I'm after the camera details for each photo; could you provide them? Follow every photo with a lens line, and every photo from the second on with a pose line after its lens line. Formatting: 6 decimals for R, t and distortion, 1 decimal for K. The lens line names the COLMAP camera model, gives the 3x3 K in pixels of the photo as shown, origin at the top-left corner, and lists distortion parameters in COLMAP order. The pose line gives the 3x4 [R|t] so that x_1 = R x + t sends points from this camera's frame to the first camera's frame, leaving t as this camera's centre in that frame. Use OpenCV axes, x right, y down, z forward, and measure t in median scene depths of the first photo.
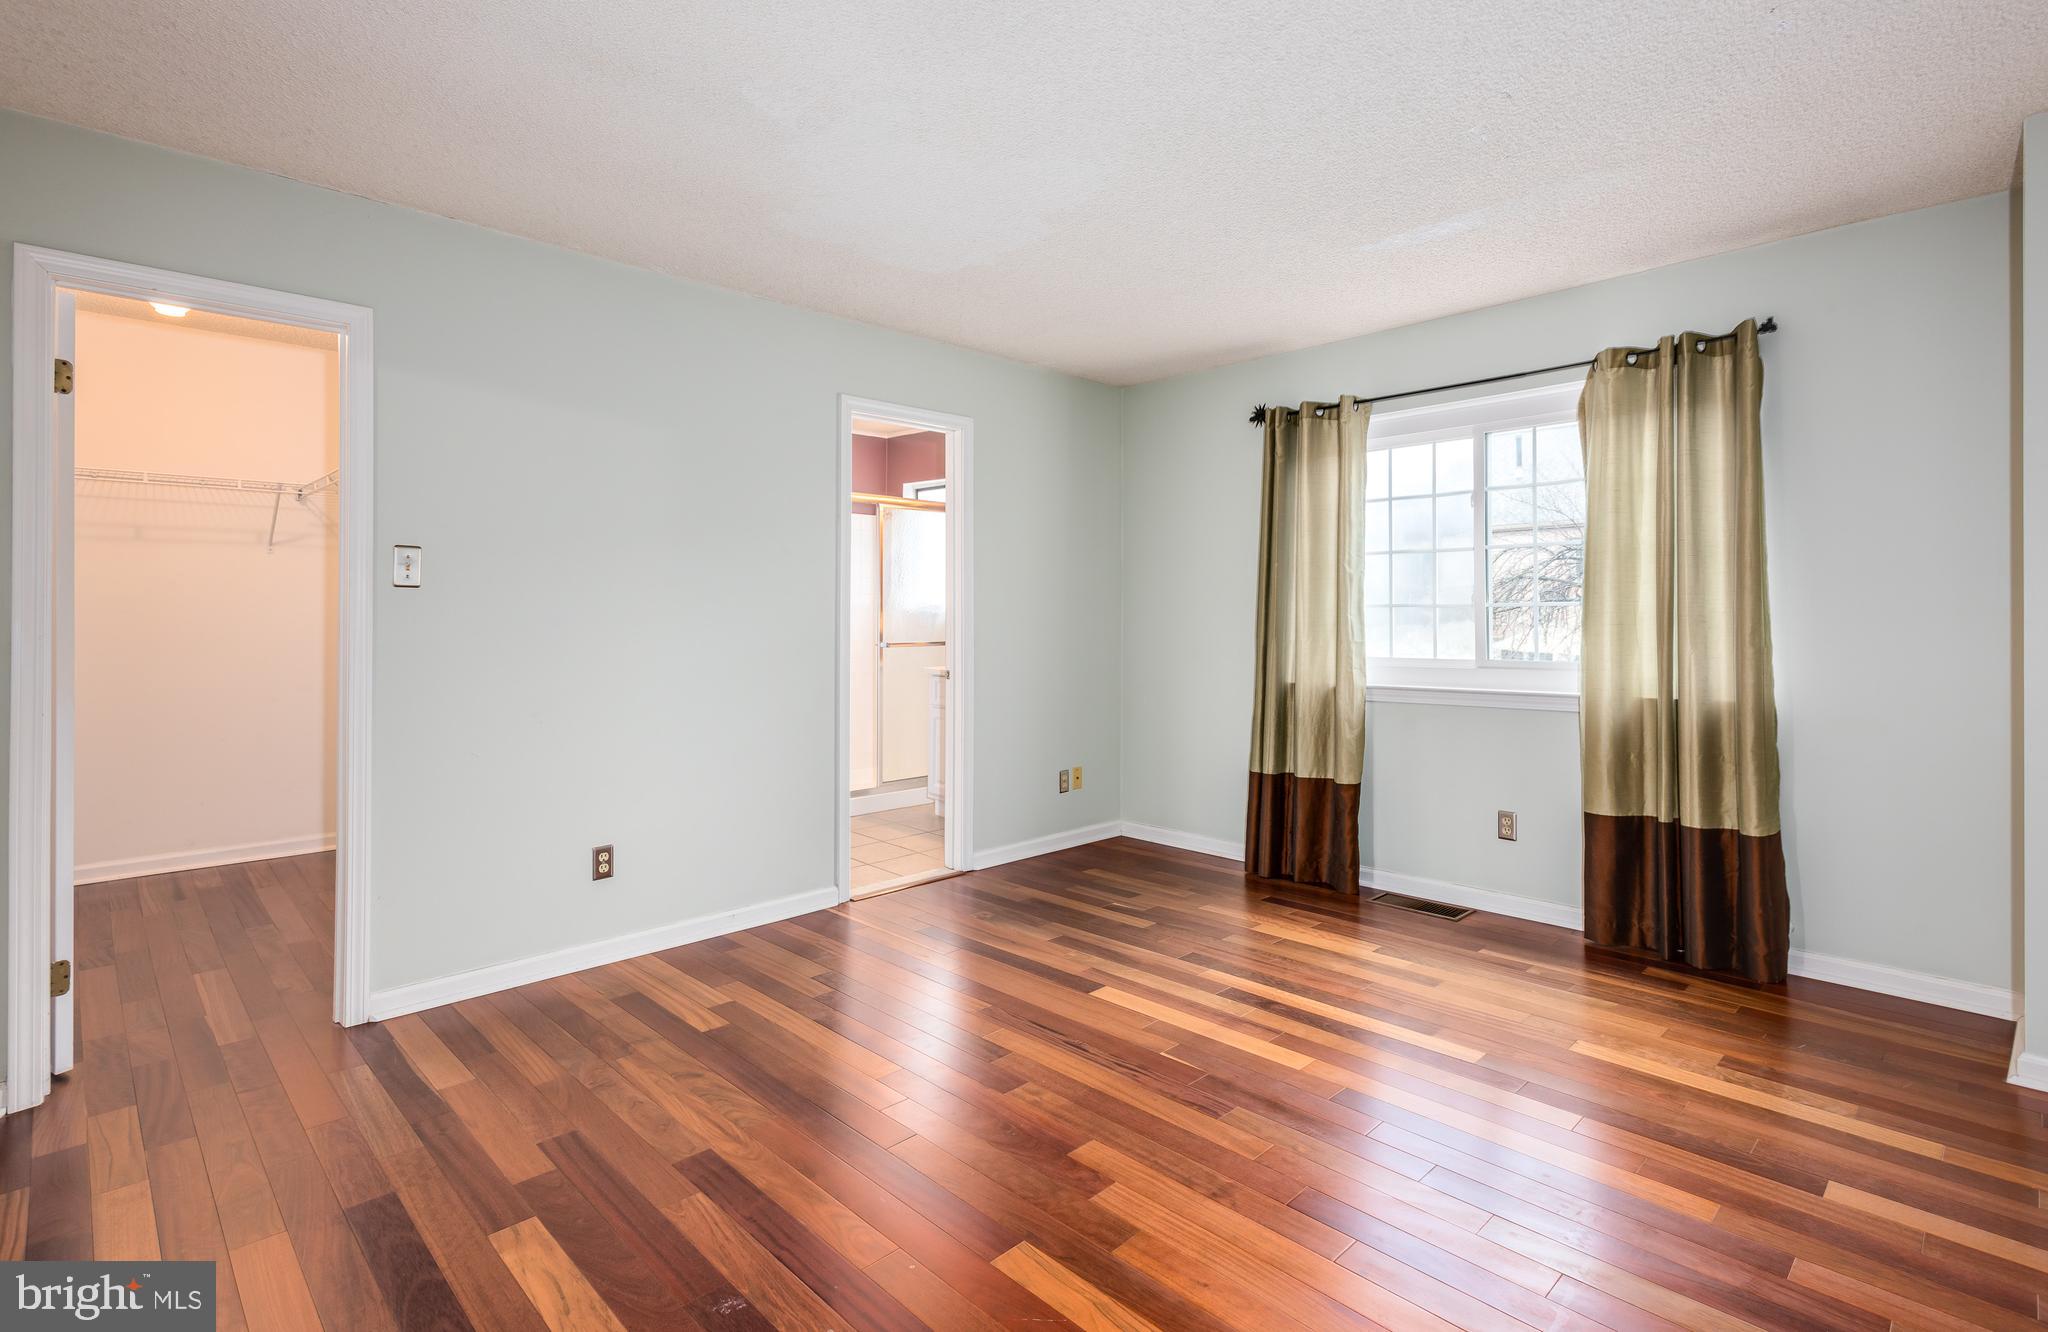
lens RADIAL K [[976.7, 0, 1023.3], [0, 976.7, 617.6], [0, 0, 1]] dist [-0.002651, -0.000717]
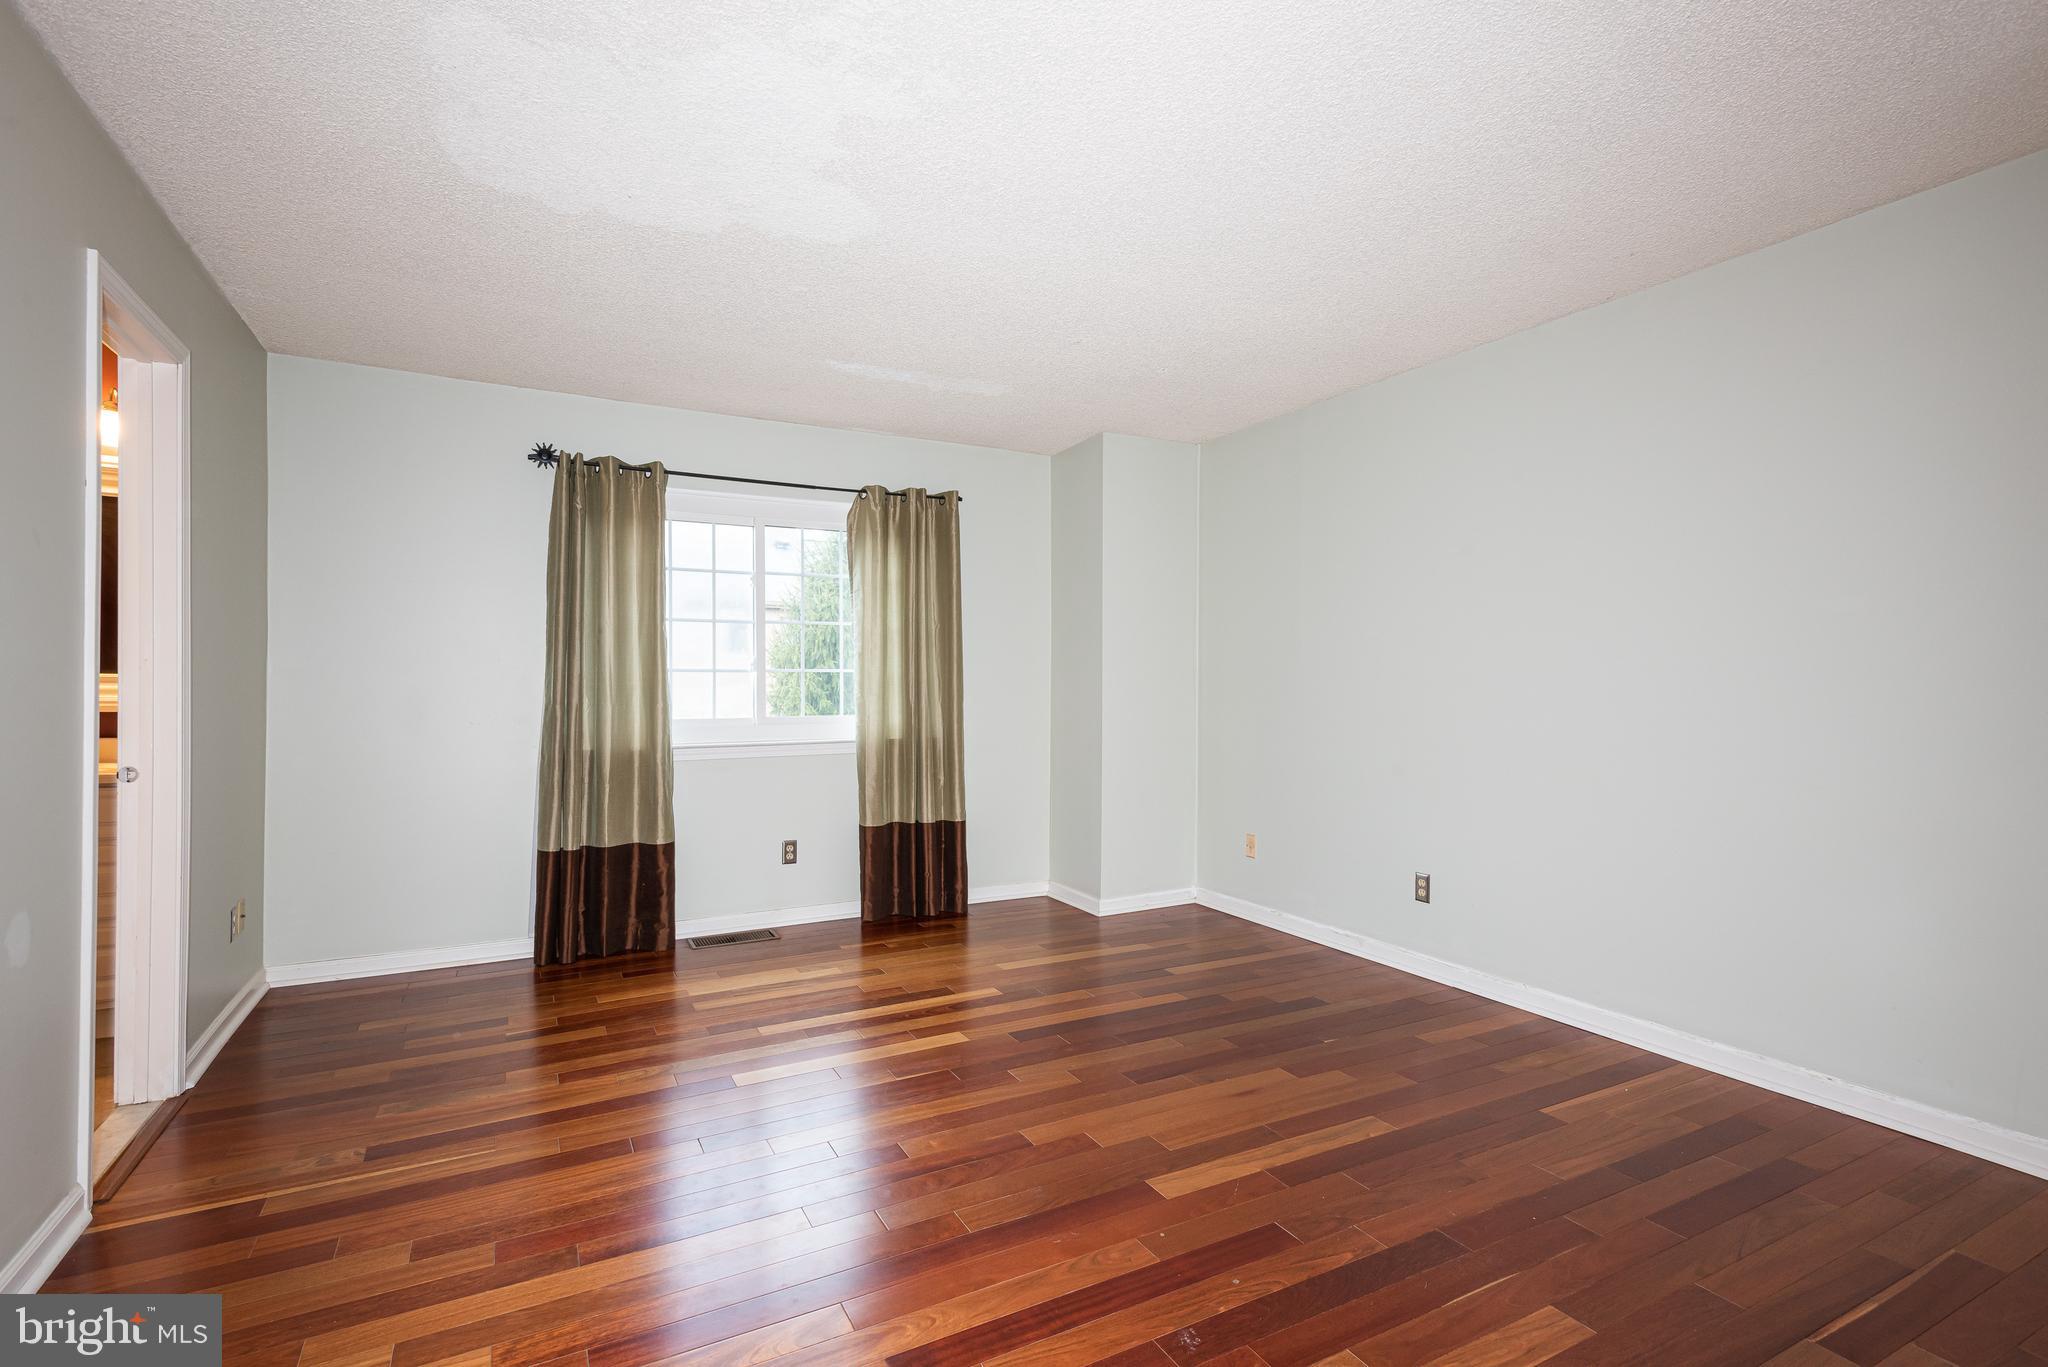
lens RADIAL K [[963.6, 0, 1029.3], [0, 963.6, 679.0], [0, 0, 1]] dist [0.017834, -0.001002]
pose [[0.266649, 0.007331, 0.963766, -0.546312], [-0.004089, 0.999971, -0.006475, 0.003335], [-0.963785, -0.002215, 0.266671, 0.360861]]
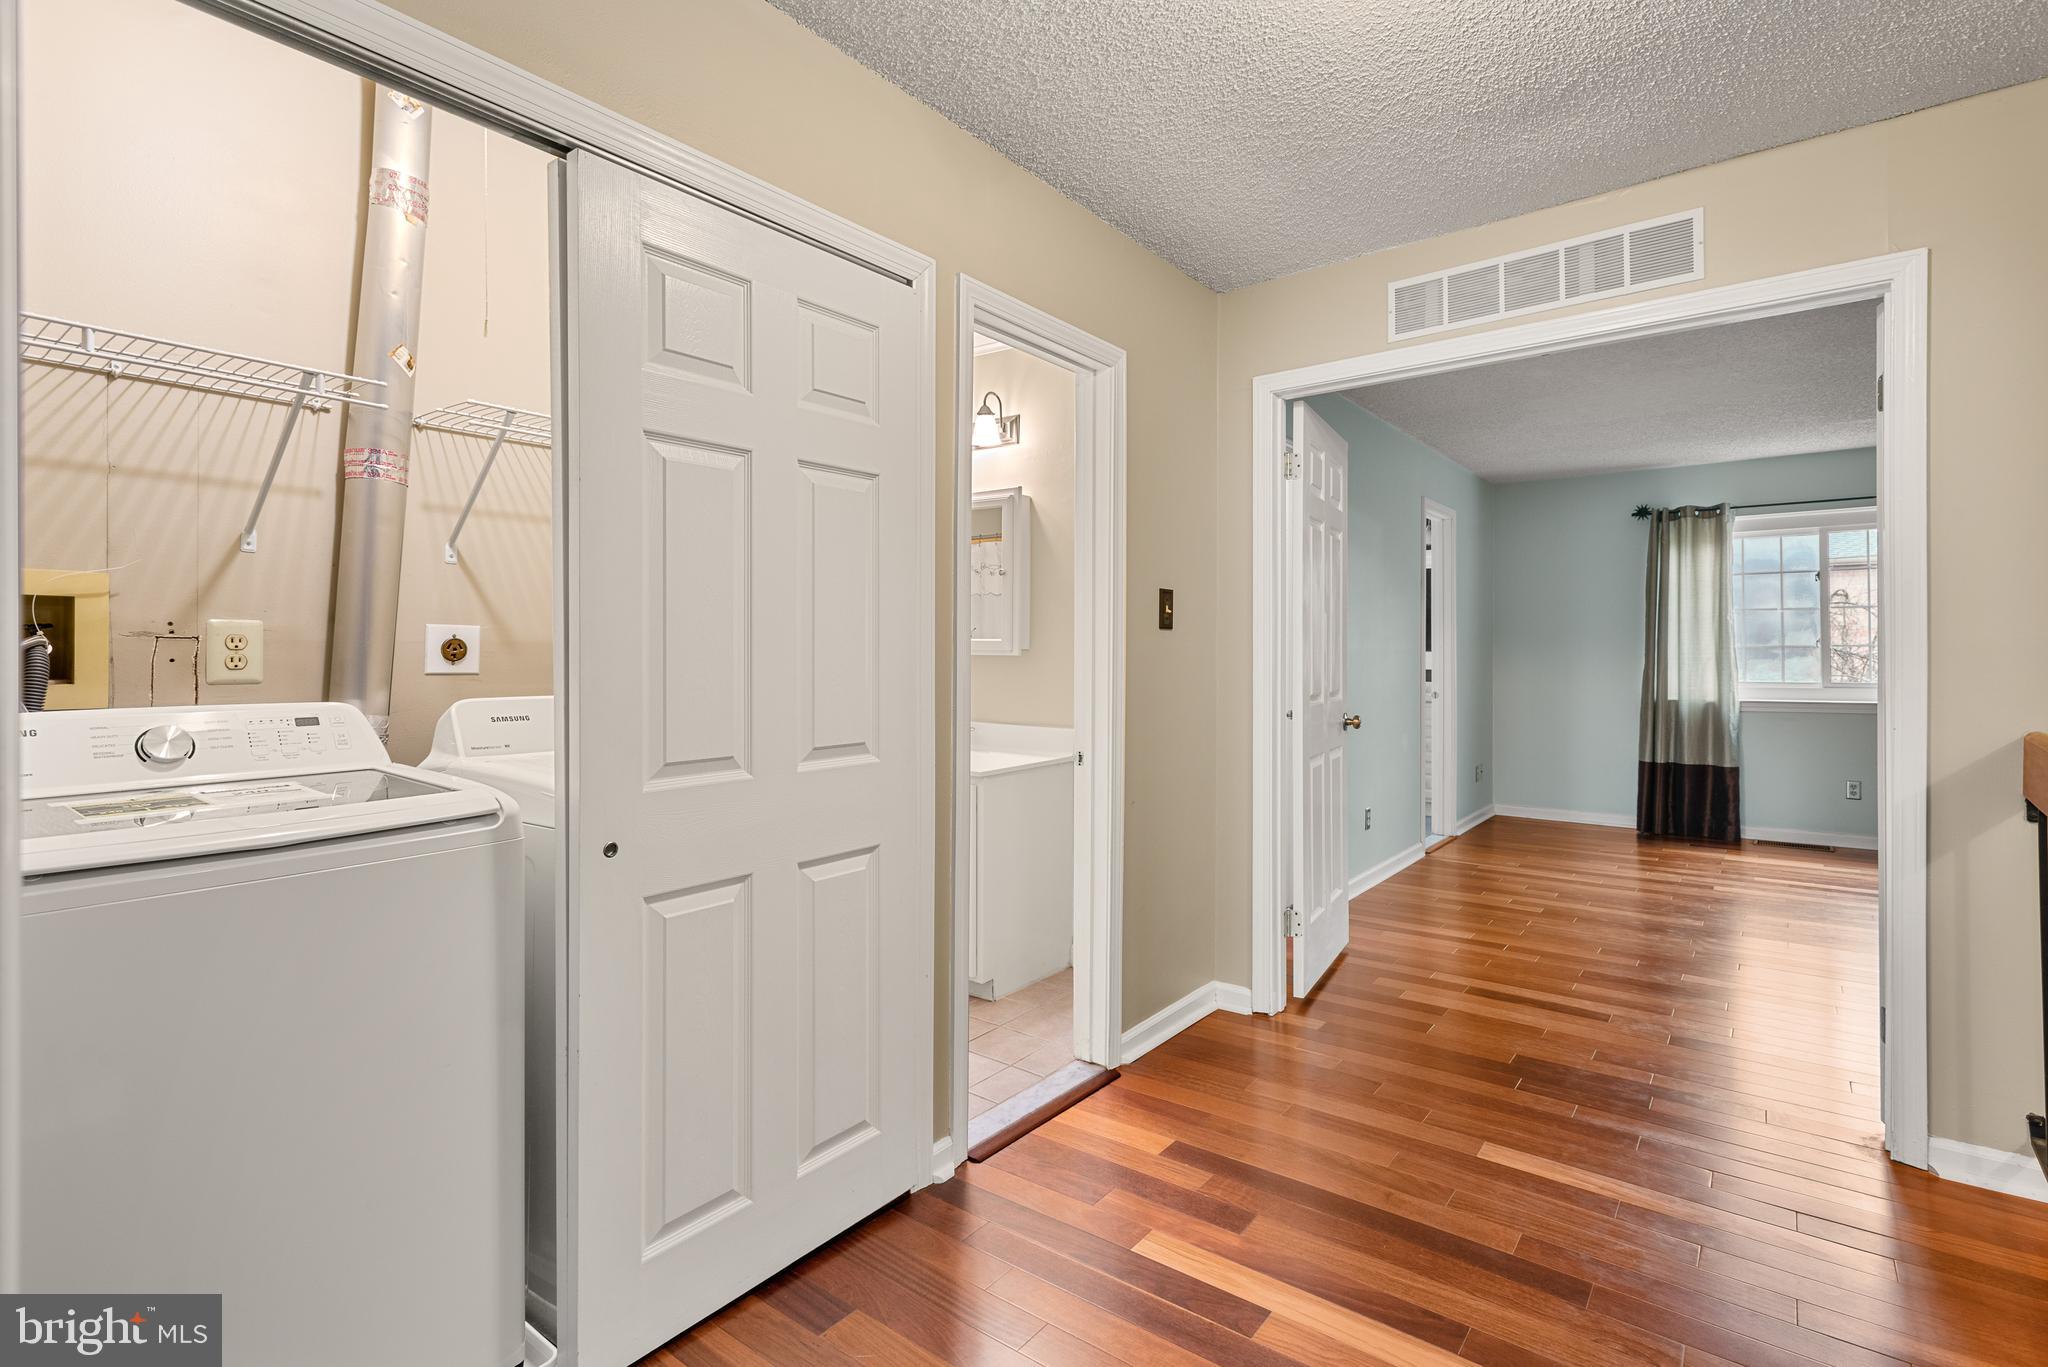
lens RADIAL K [[971.5, 0, 1025.3], [0, 971.5, 647.5], [0, 0, 1]] dist [0.009600, -0.001229]
pose [[0.988235, 0.000364, 0.152940, -0.946878], [0.000055, 0.999996, -0.002737, -0.006479], [-0.152940, 0.002713, 0.988232, -0.292841]]
